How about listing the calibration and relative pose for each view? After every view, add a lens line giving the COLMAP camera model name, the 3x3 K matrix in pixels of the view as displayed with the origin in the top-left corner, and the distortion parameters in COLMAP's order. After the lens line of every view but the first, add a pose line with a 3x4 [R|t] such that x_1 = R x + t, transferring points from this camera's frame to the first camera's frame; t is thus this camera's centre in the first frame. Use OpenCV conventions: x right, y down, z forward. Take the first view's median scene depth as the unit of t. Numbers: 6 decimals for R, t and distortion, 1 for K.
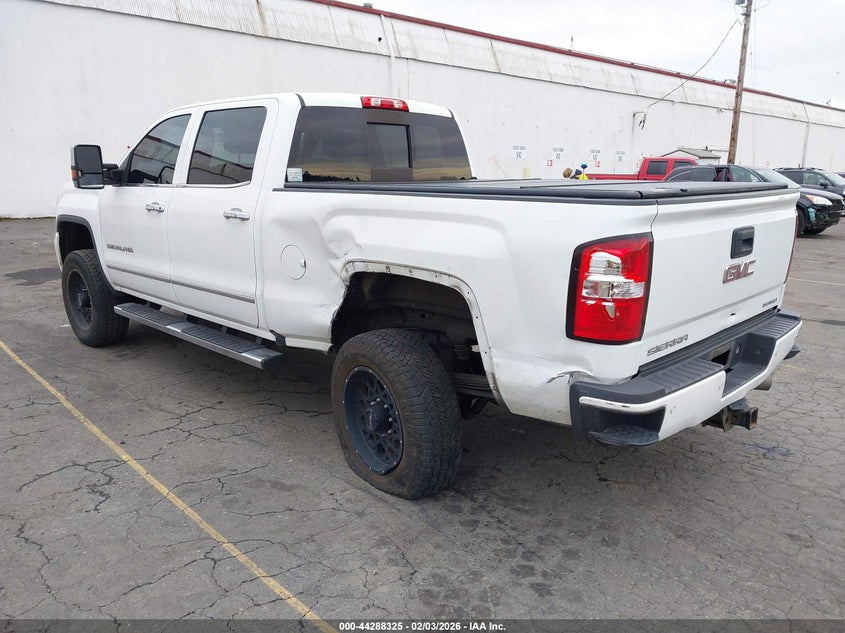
lens RADIAL K [[660.7, 0, 397.5], [0, 660.7, 330.2], [0, 0, 1]] dist [-0.037835, 0.000646]
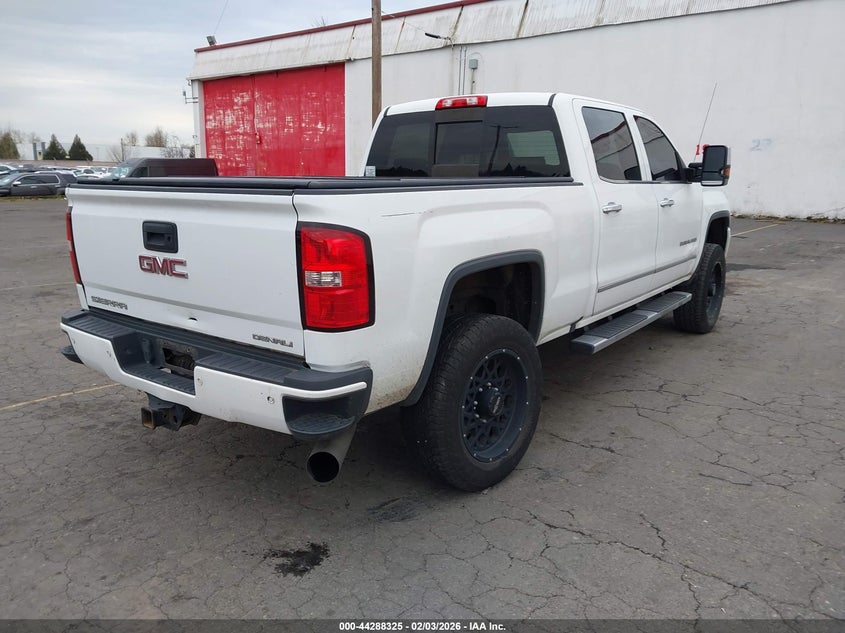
lens RADIAL K [[677.1, 0, 422.5], [0, 677.1, 316.5], [0, 0, 1]] dist [-0.009265, -0.012566]
pose [[0.137502, 0.207055, -0.968618, 1.787828], [-0.228673, 0.958125, 0.172351, -0.320999], [0.963744, 0.197798, 0.179092, 1.368619]]
